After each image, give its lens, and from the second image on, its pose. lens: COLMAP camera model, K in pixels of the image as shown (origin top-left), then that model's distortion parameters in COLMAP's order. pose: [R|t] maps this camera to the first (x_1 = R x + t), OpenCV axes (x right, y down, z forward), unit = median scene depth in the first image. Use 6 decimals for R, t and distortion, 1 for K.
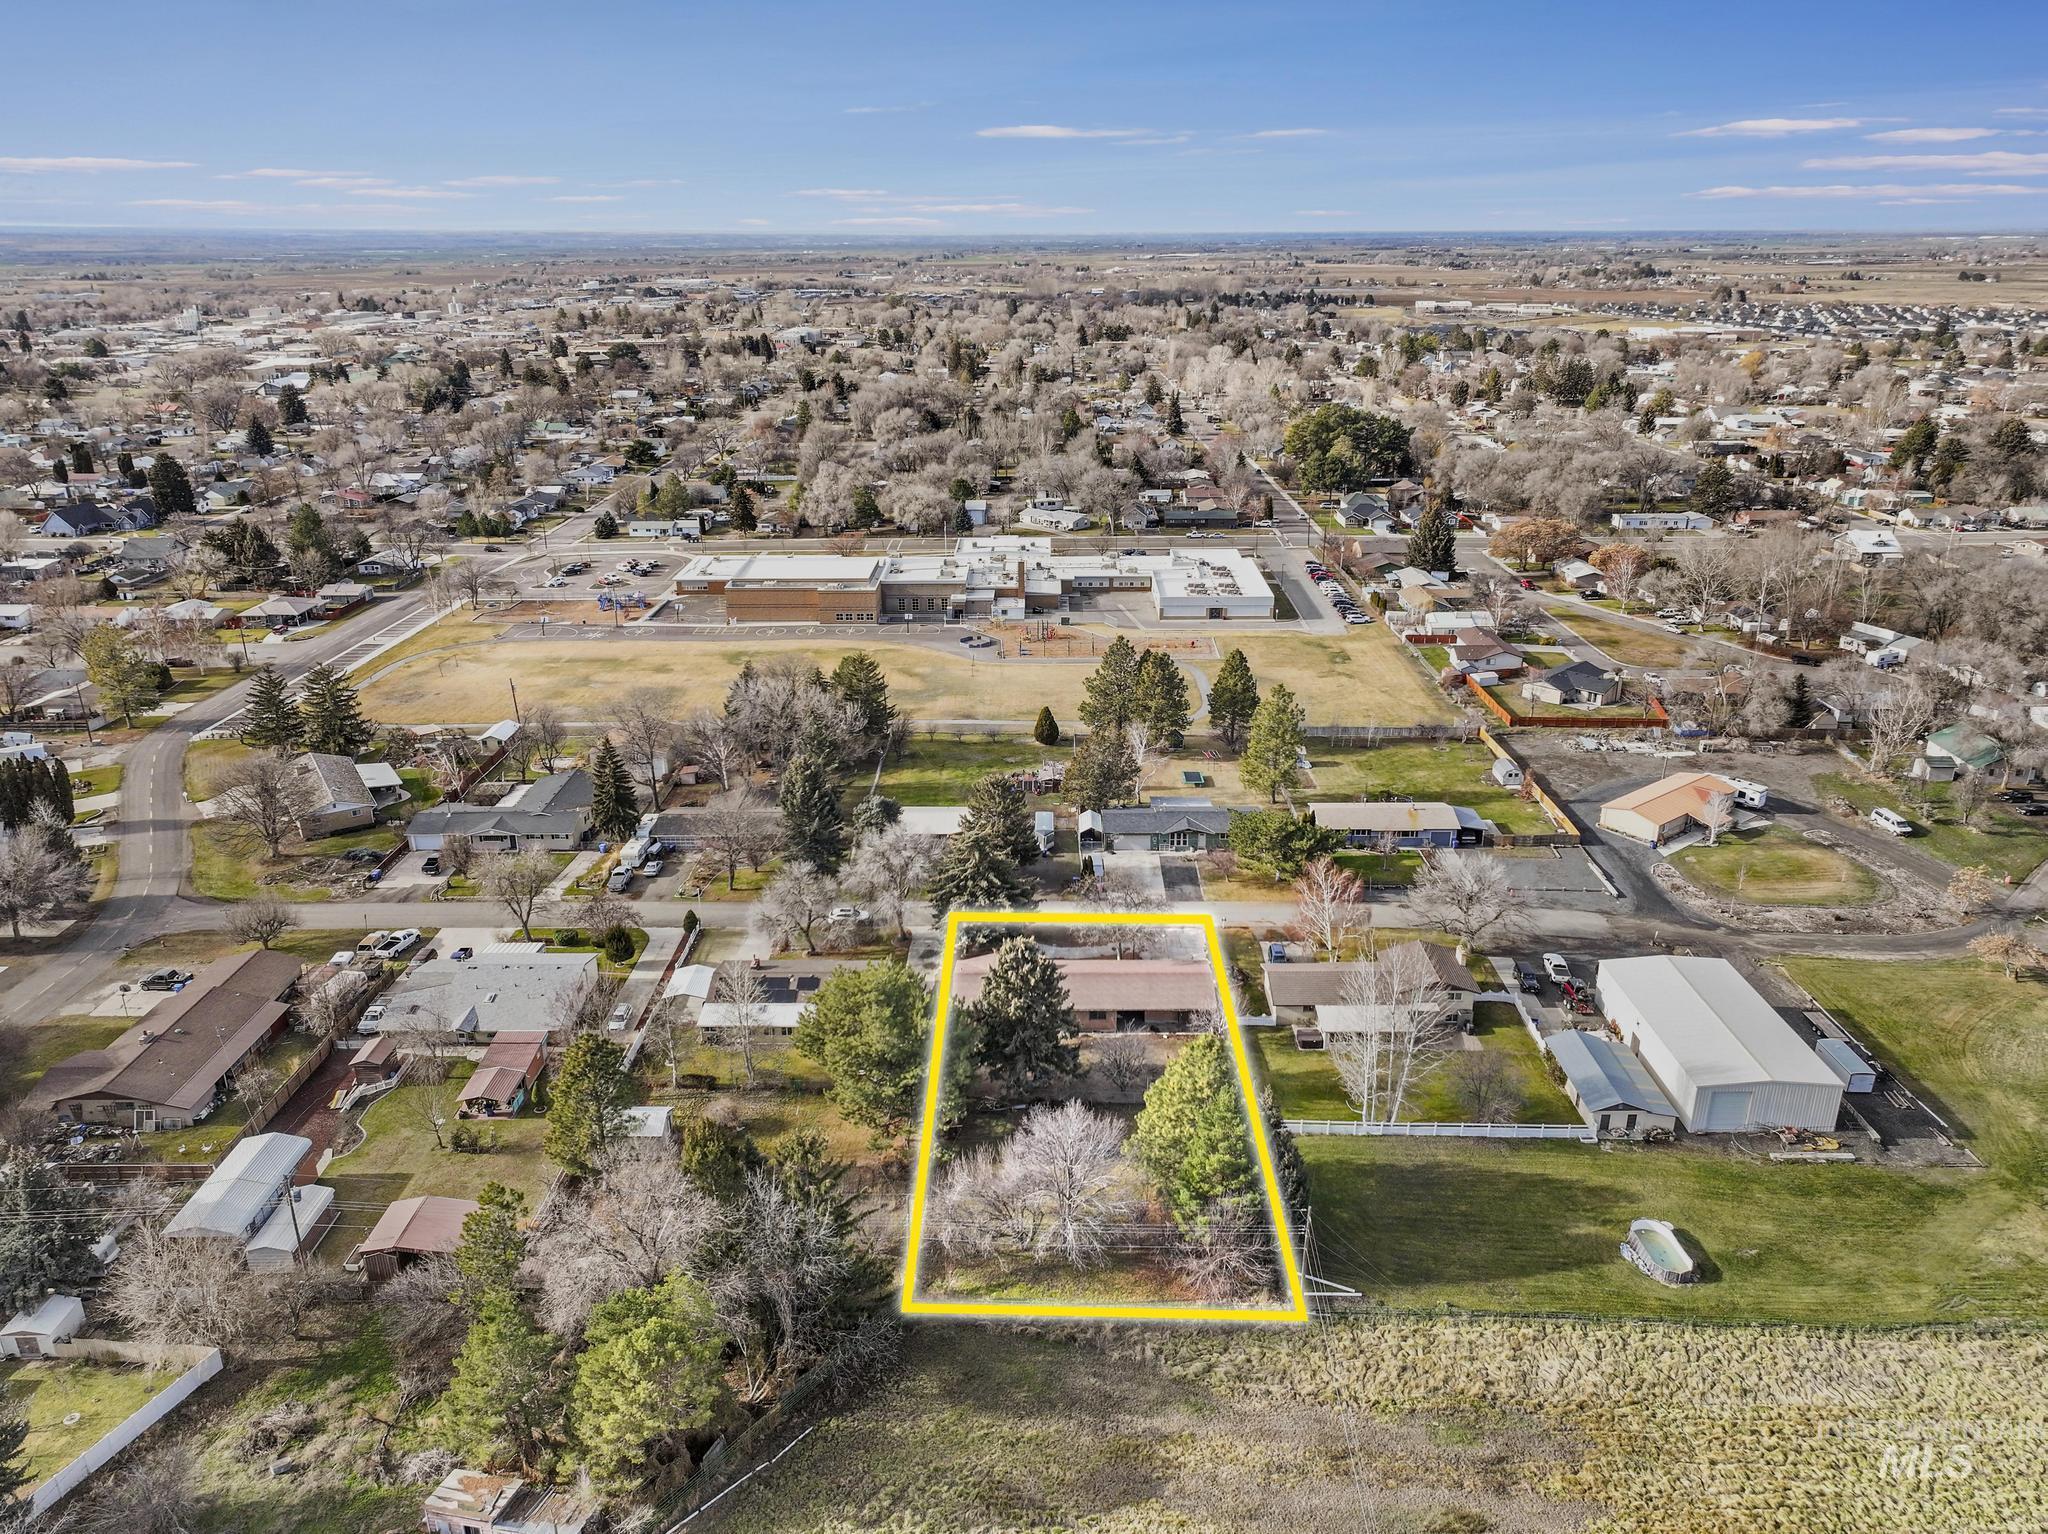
lens RADIAL K [[1468.9, 0, 1031.8], [0, 1468.9, 778.4], [0, 0, 1]] dist [0.010582, 0.006595]
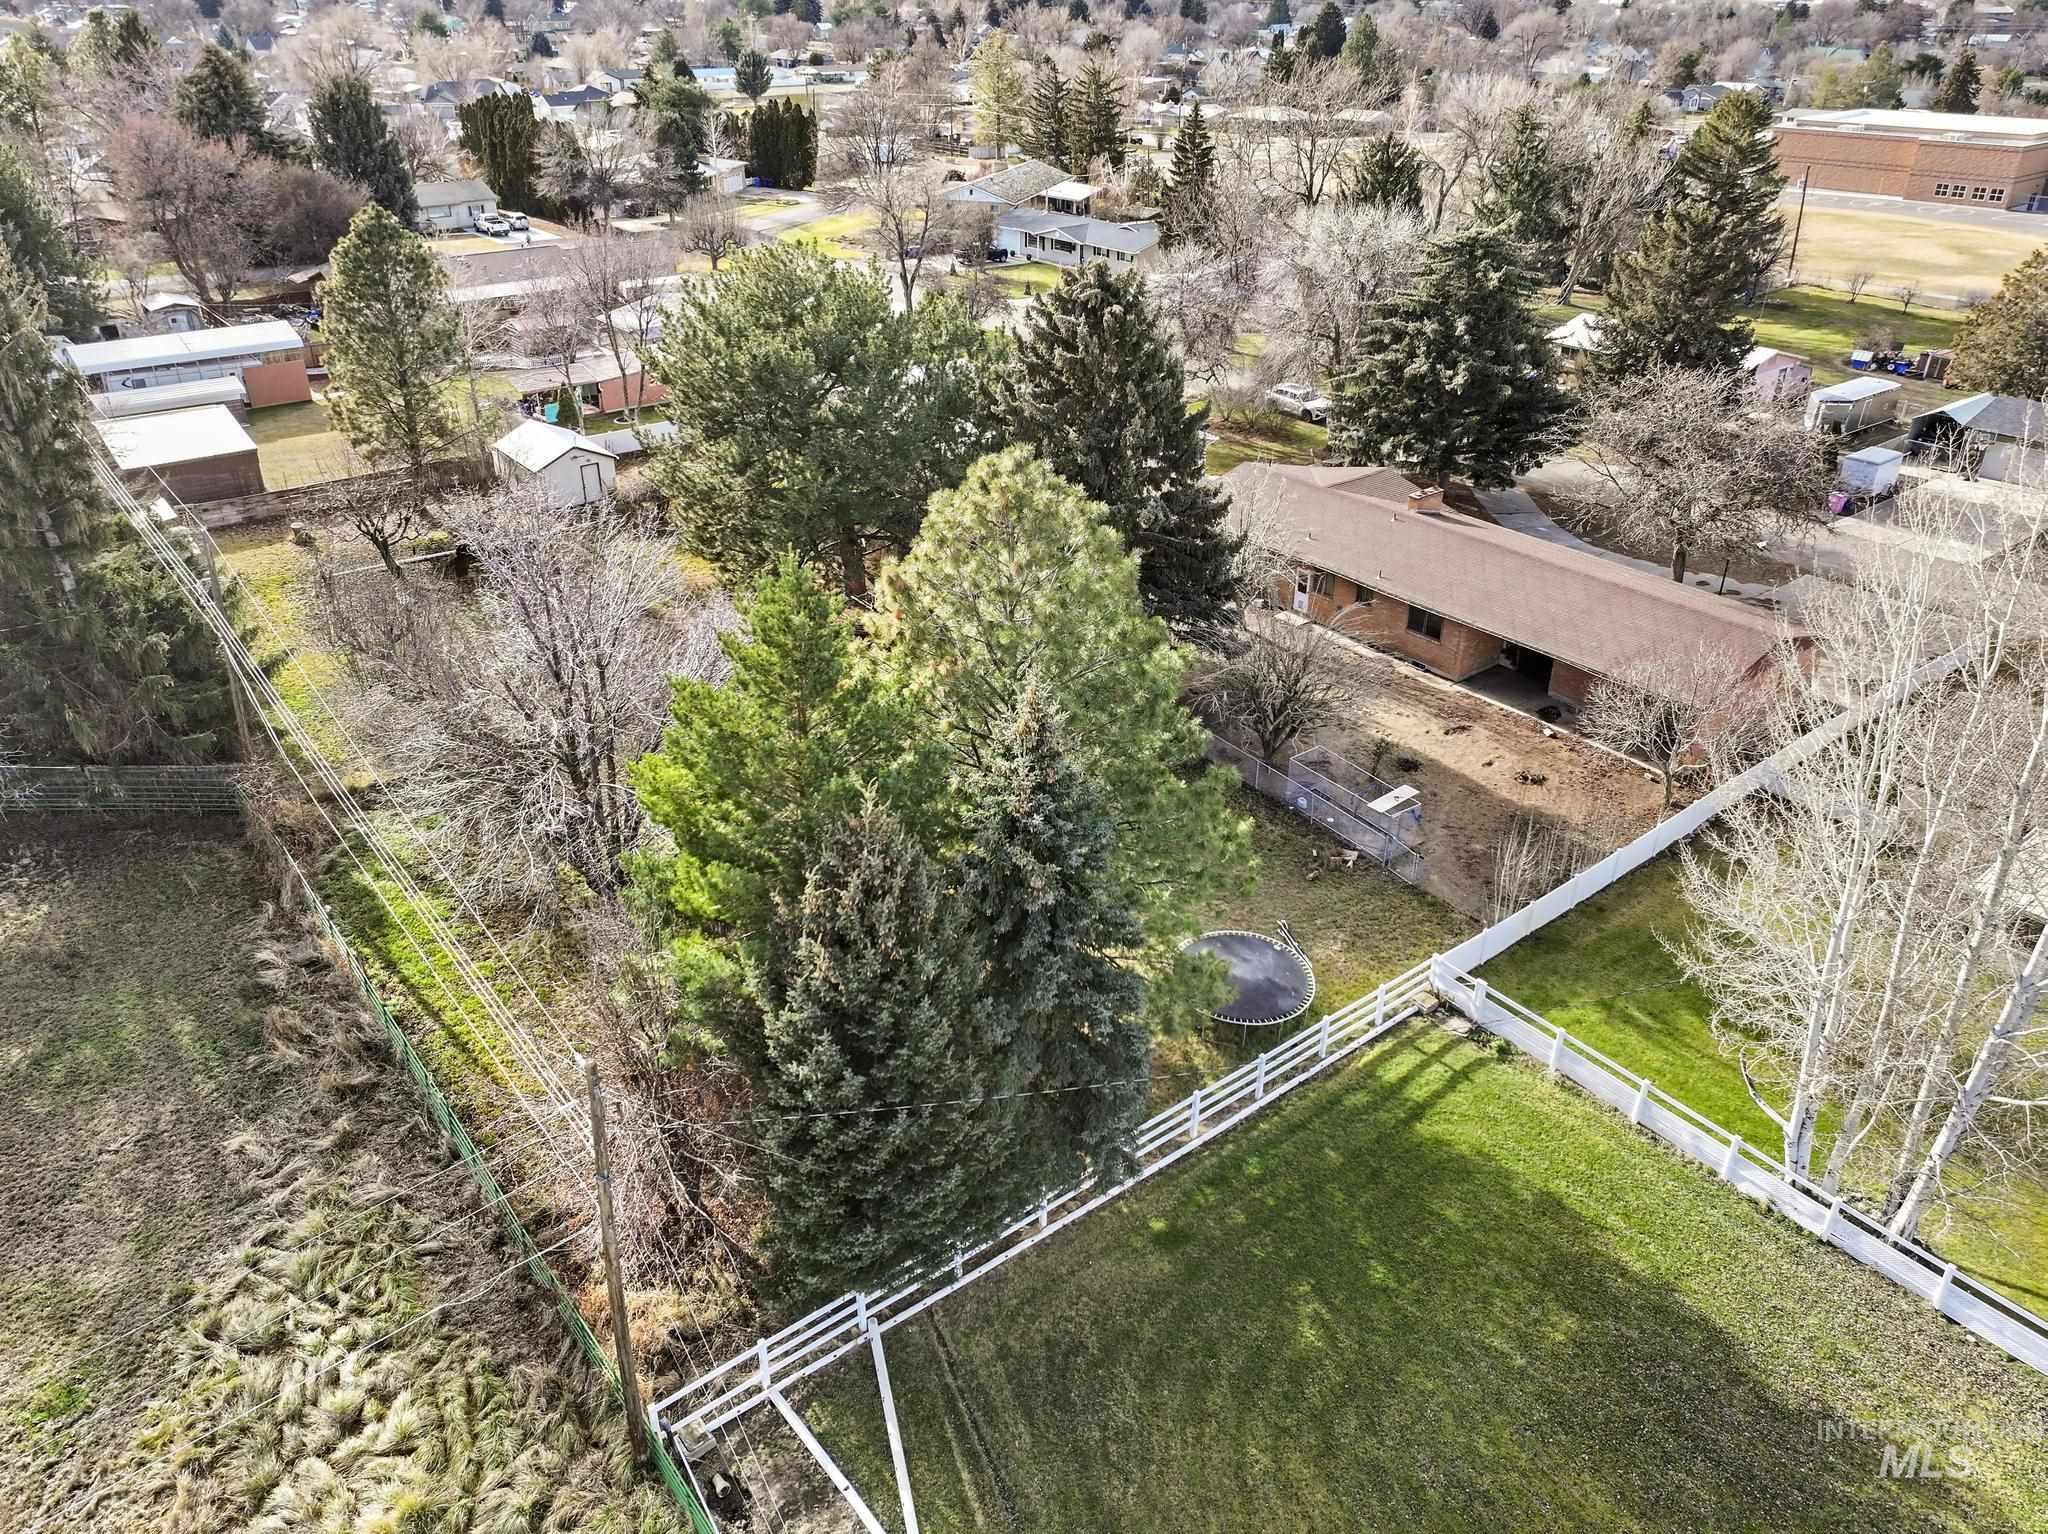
lens RADIAL K [[1468.9, 0, 1018.7], [0, 1468.9, 684.1], [0, 0, 1]] dist [0.010582, 0.006595]
pose [[0.621271, 0.348027, -0.702068, 0.206233], [-0.282453, 0.935188, 0.213642, 0.091328], [0.730919, 0.065572, 0.679307, 0.485591]]
